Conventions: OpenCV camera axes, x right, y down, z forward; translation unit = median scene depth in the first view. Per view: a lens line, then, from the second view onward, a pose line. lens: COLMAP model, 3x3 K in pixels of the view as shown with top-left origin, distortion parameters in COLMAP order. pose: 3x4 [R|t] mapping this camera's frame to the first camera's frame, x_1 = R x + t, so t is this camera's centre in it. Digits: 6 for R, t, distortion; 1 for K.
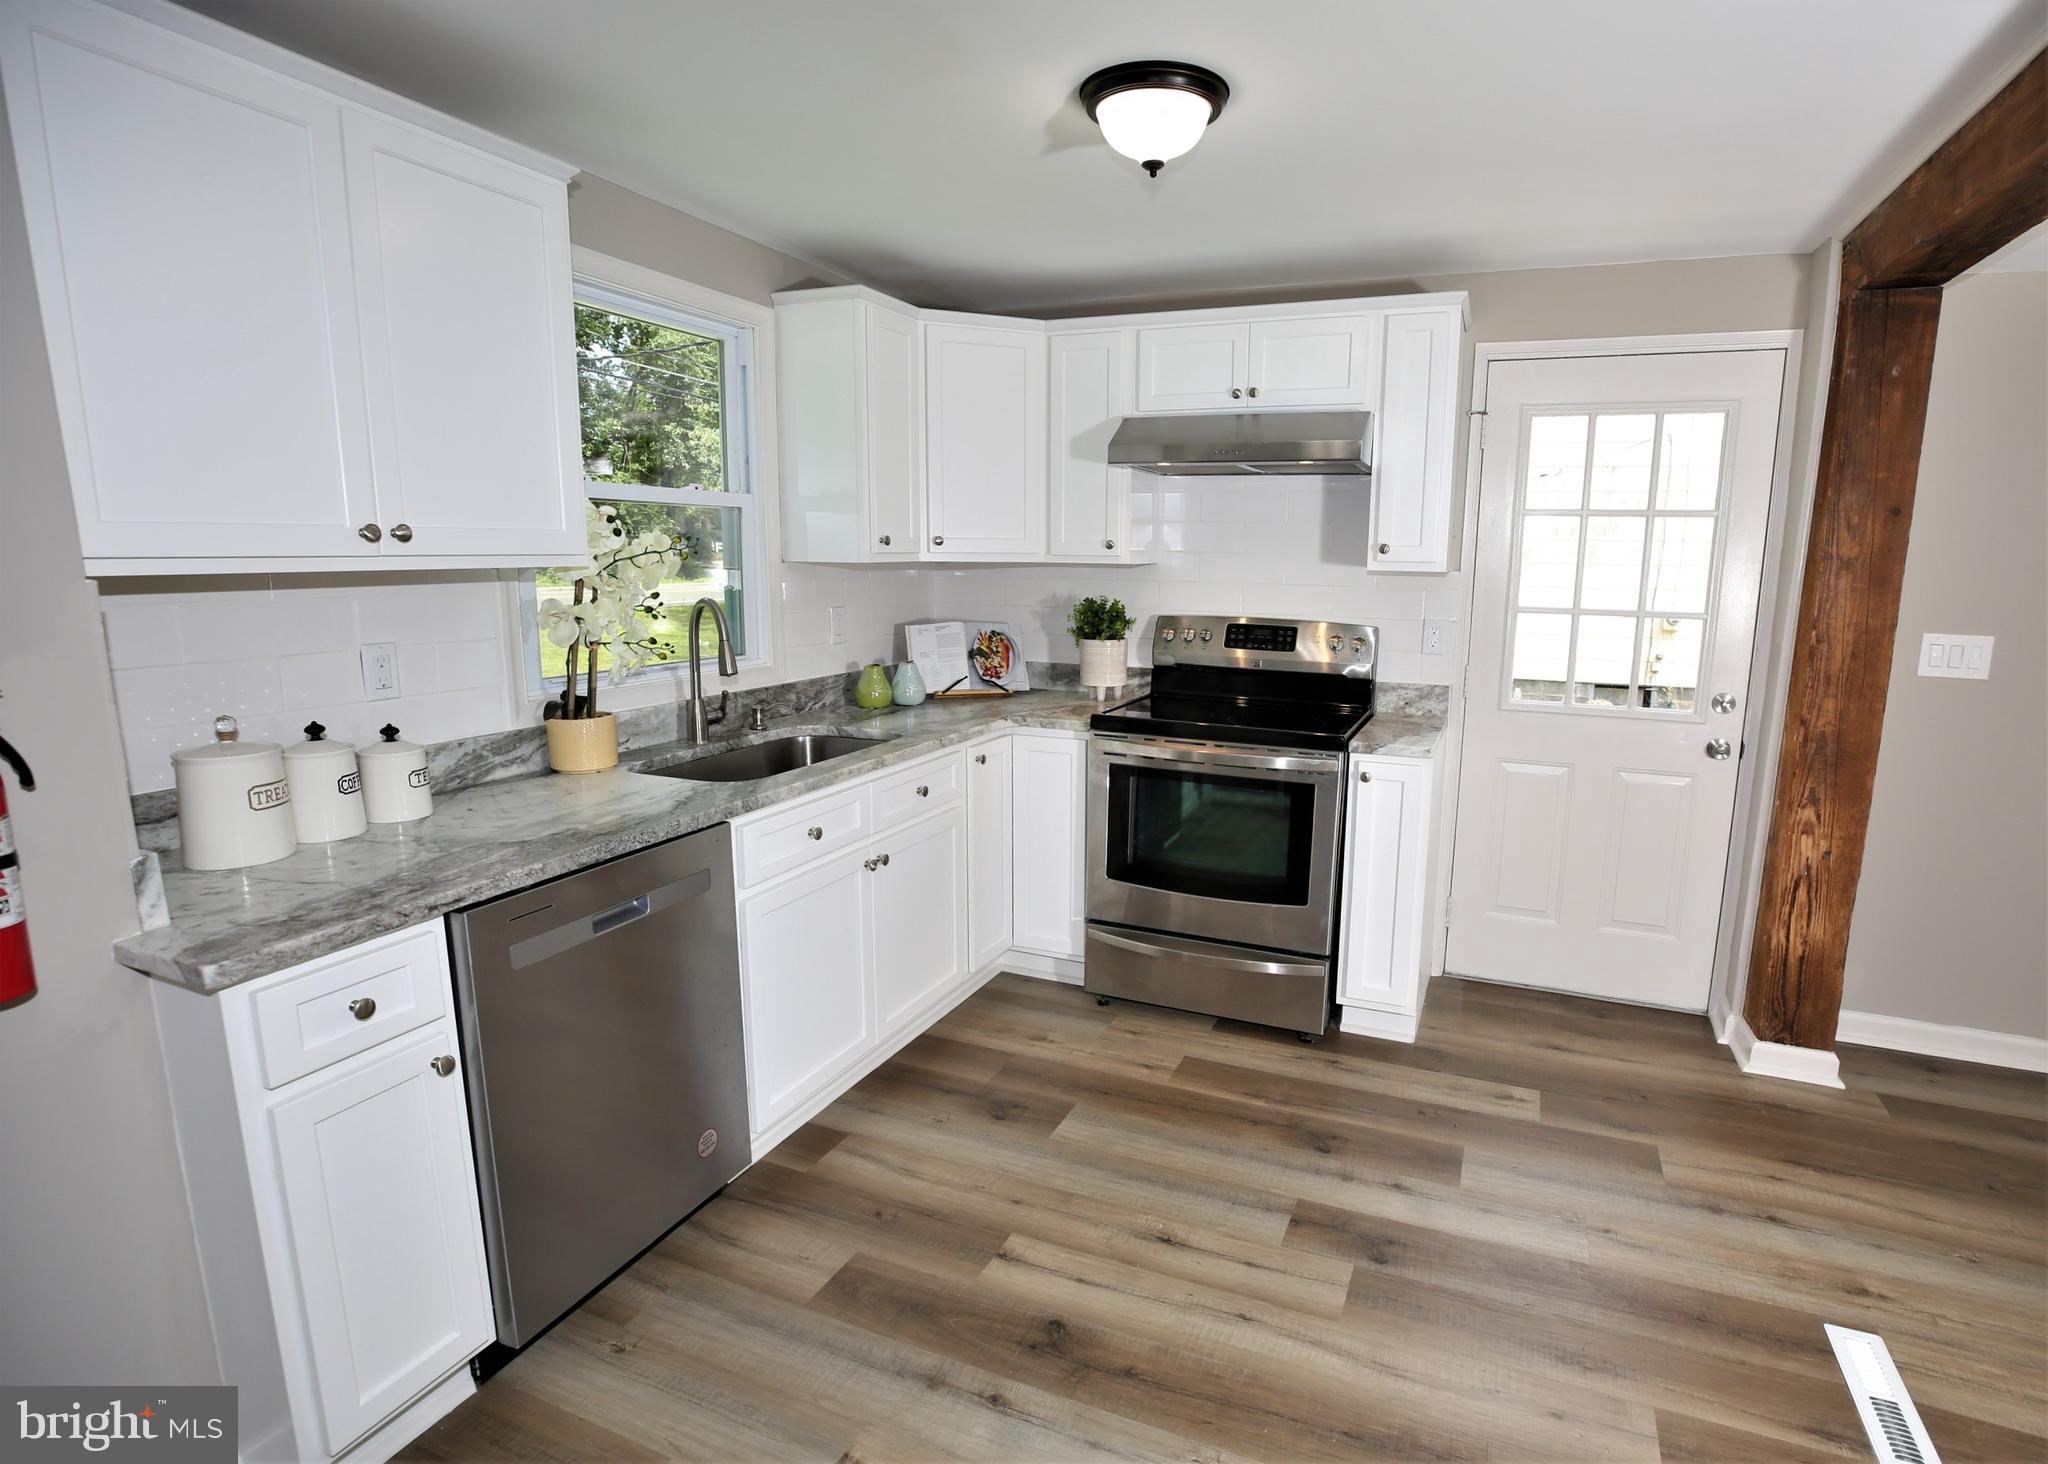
lens RADIAL K [[1023.6, 0, 1120.4], [0, 1023.6, 729.2], [0, 0, 1]] dist [-0.050043, 0.011433]
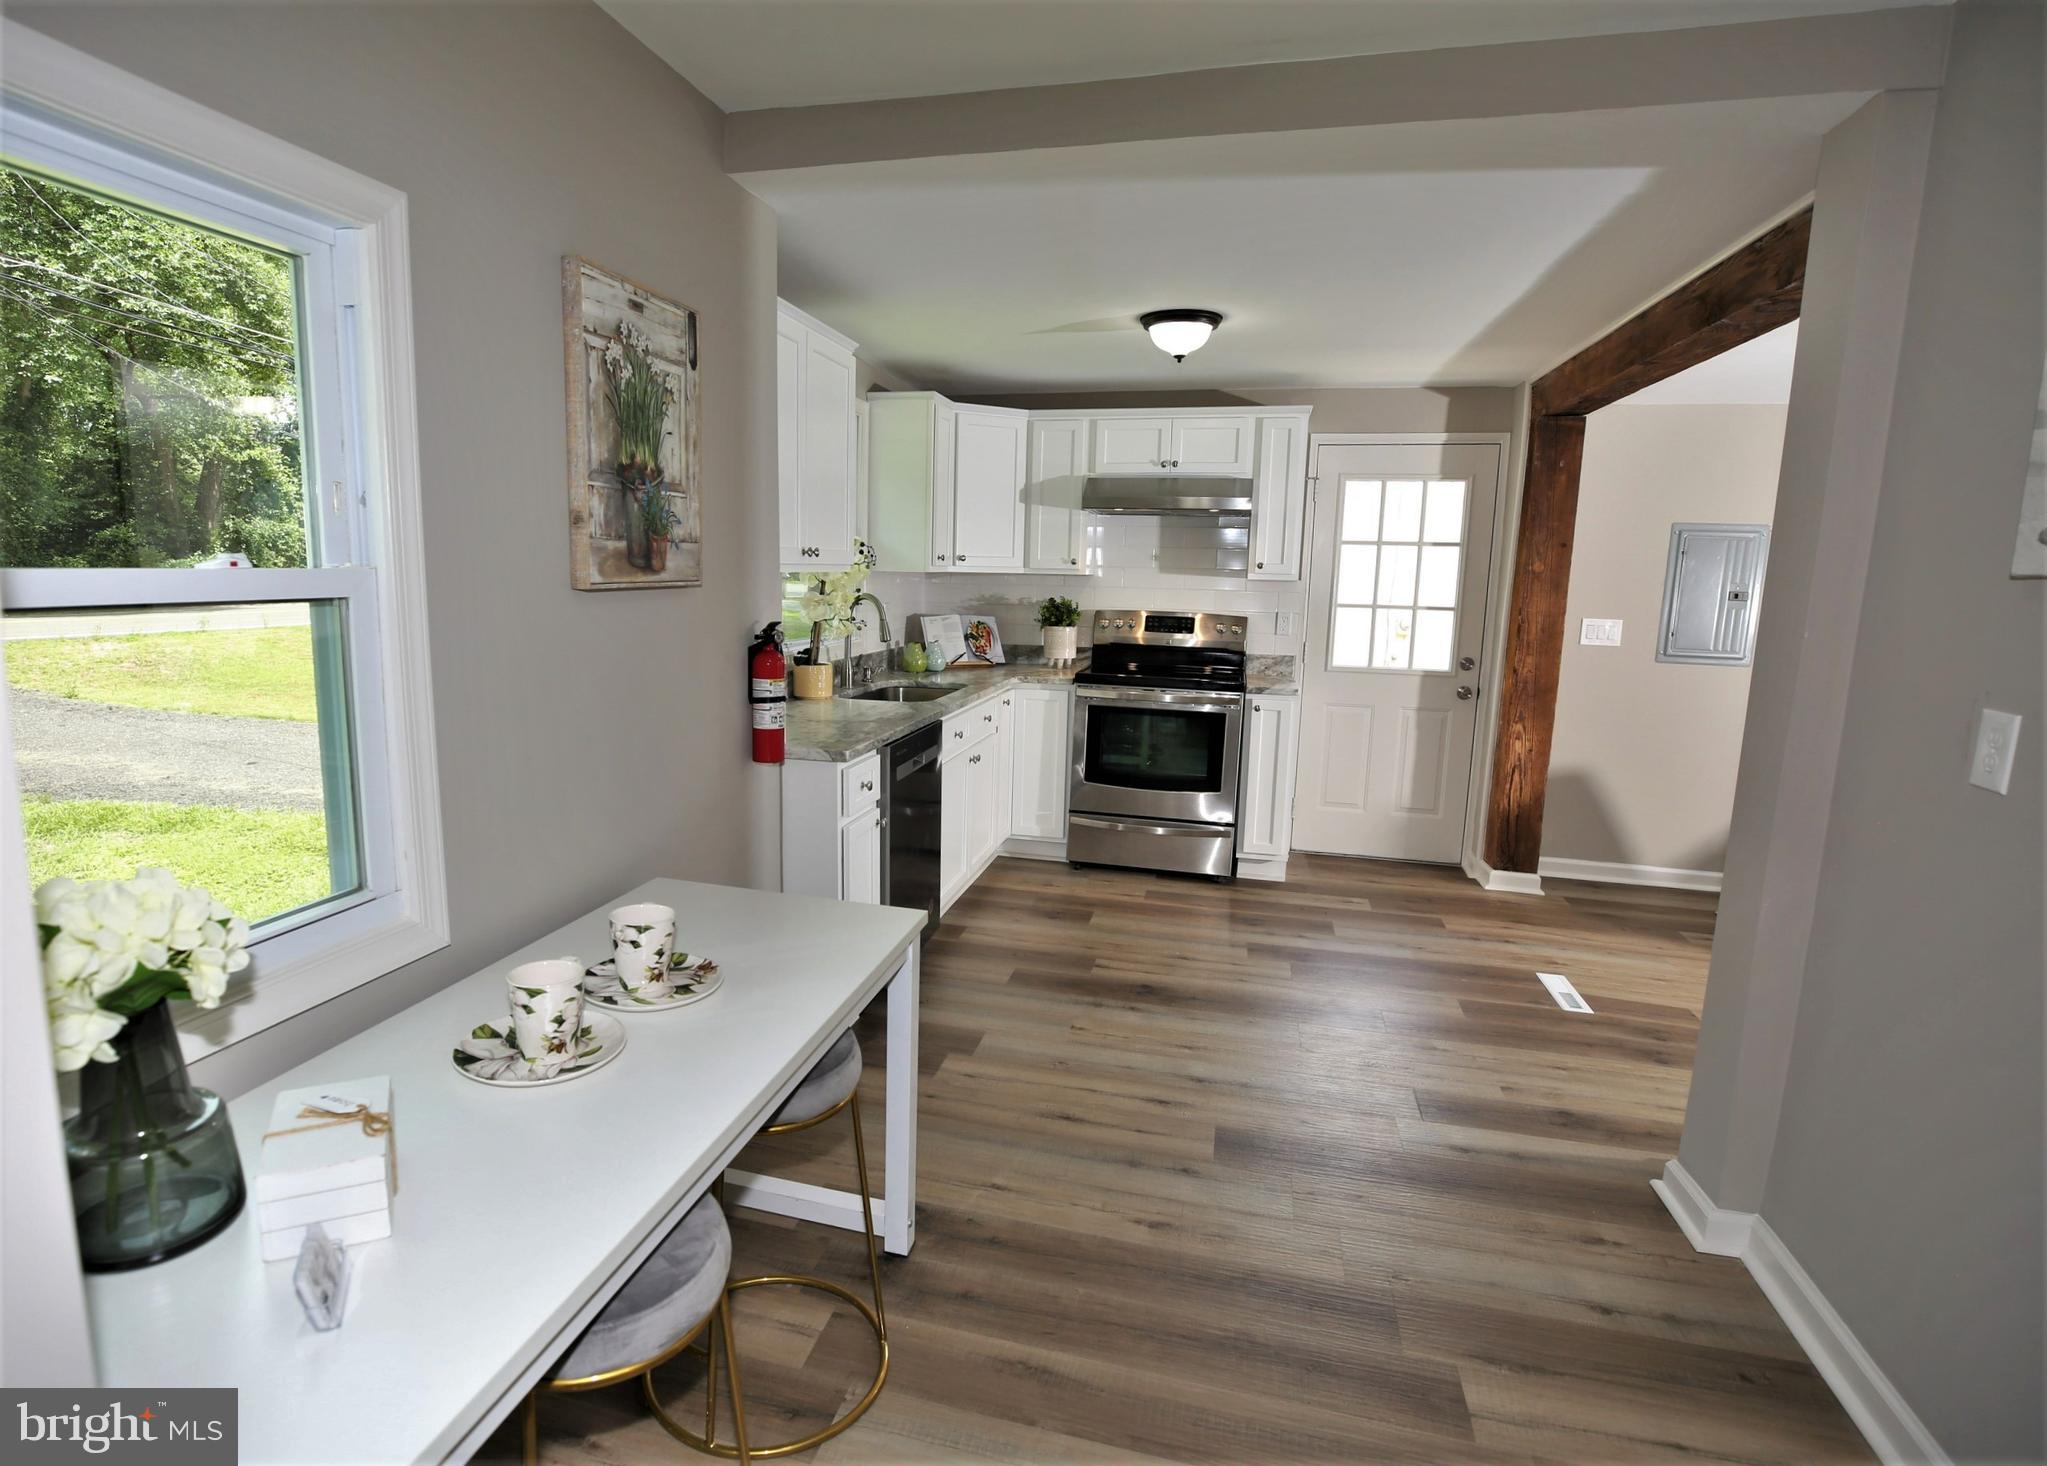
lens RADIAL K [[1017.1, 0, 971.6], [0, 1017.1, 728.6], [0, 0, 1]] dist [-0.051924, 0.000333]
pose [[0.994470, -0.011771, 0.104361, -0.370037], [0.013156, 0.999834, -0.012592, 0.092756], [-0.104195, 0.013895, 0.994460, -0.528811]]
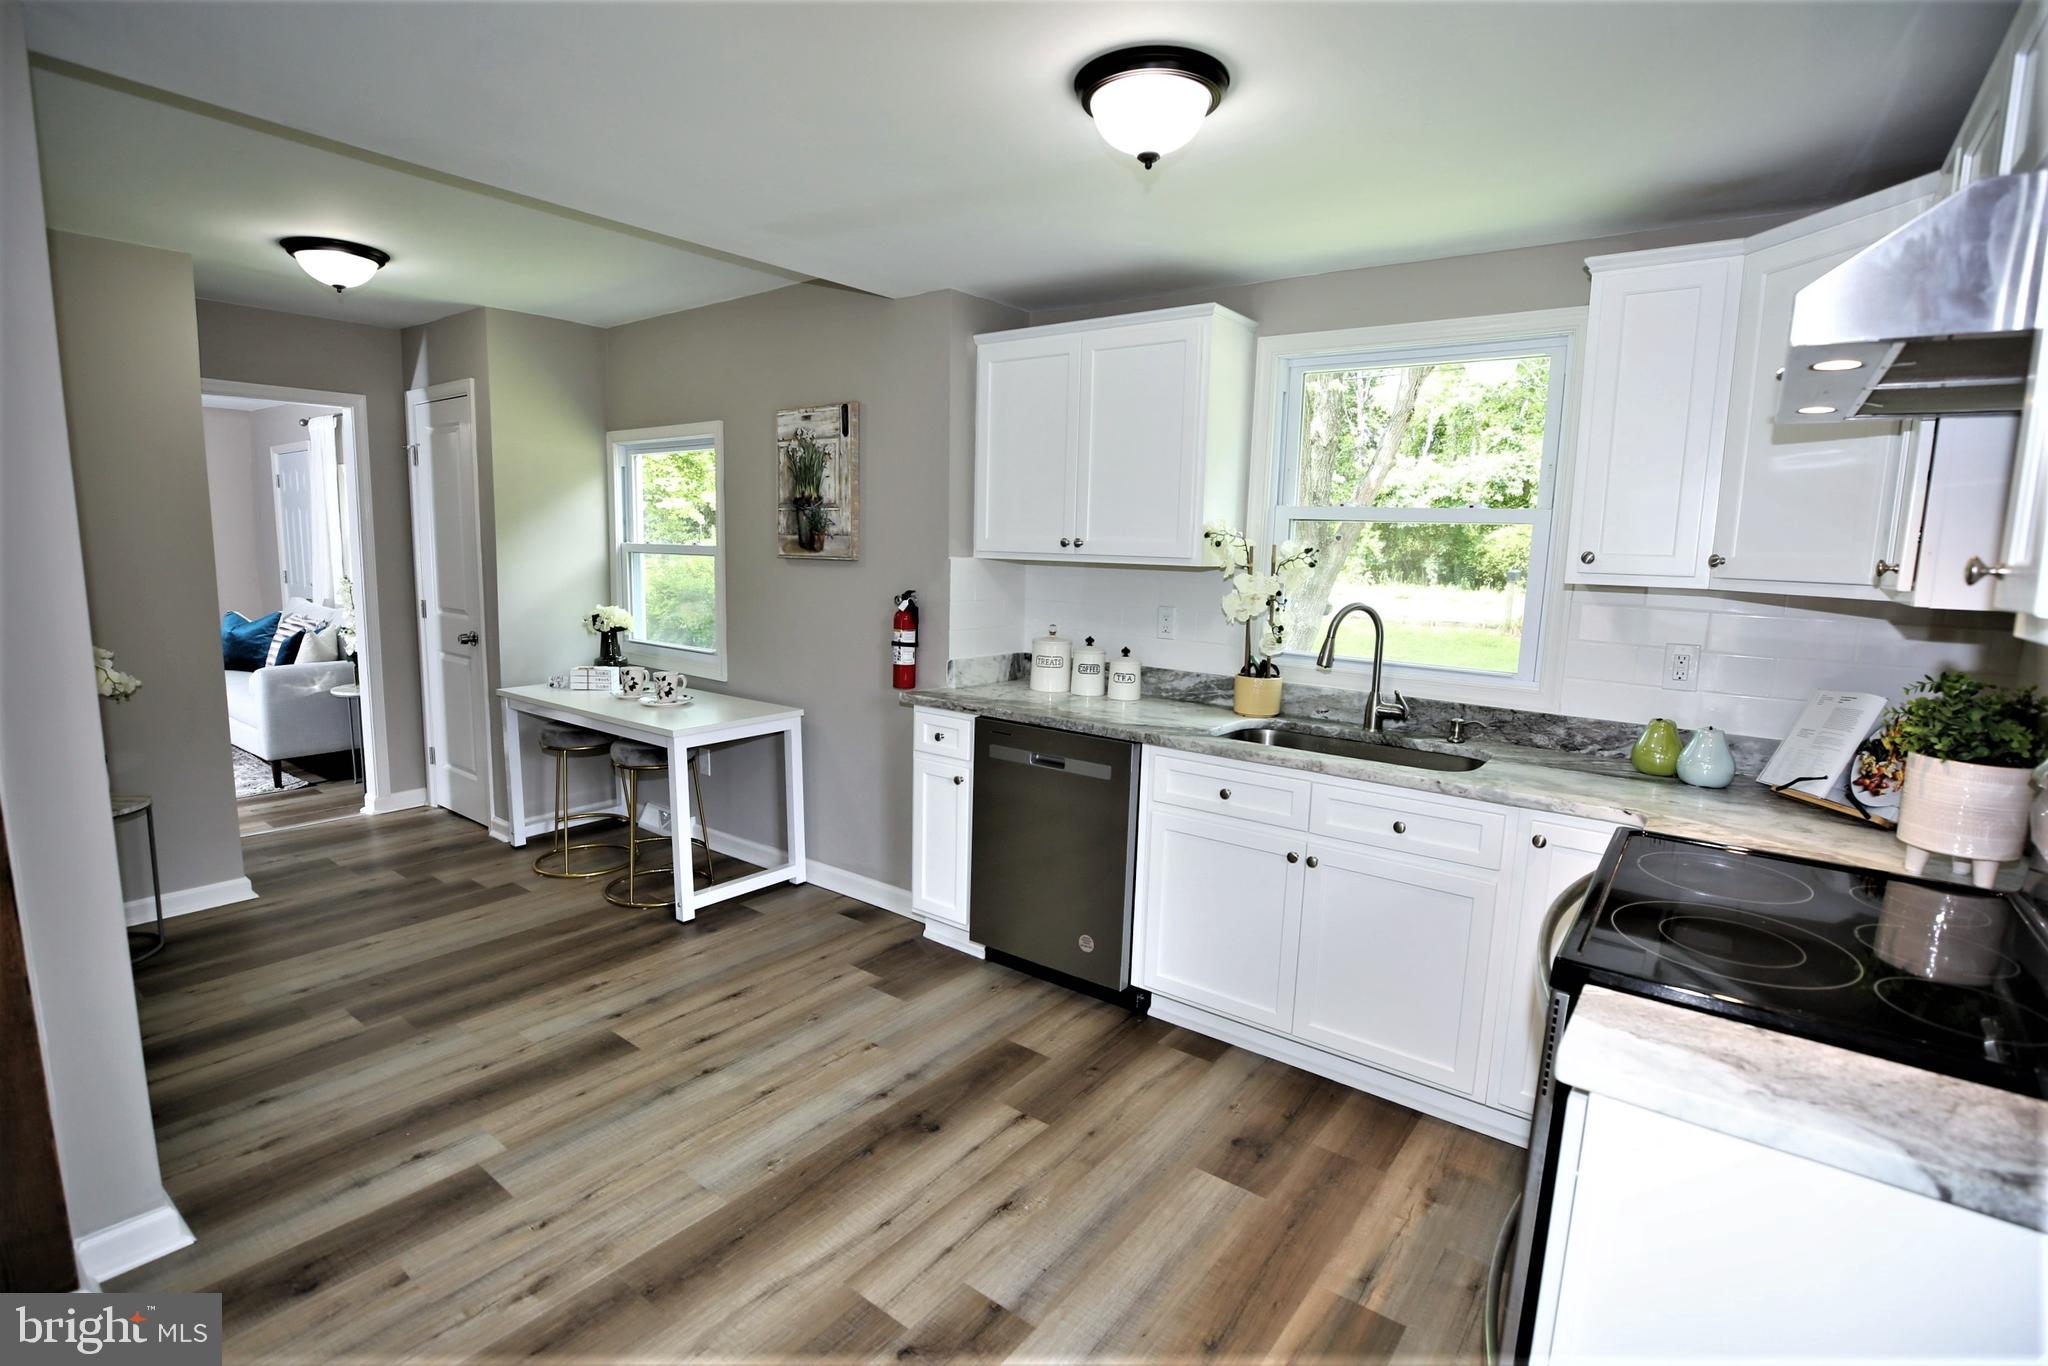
lens RADIAL K [[980.9, 0, 1024.0], [0, 980.9, 683.0], [0, 0, 1]] dist [-0.041992, -0.000086]
pose [[-0.278615, 0.114567, -0.953545, 0.689521], [-0.195251, 0.965368, 0.173037, -0.142633], [0.940346, 0.234392, -0.246596, 0.842843]]
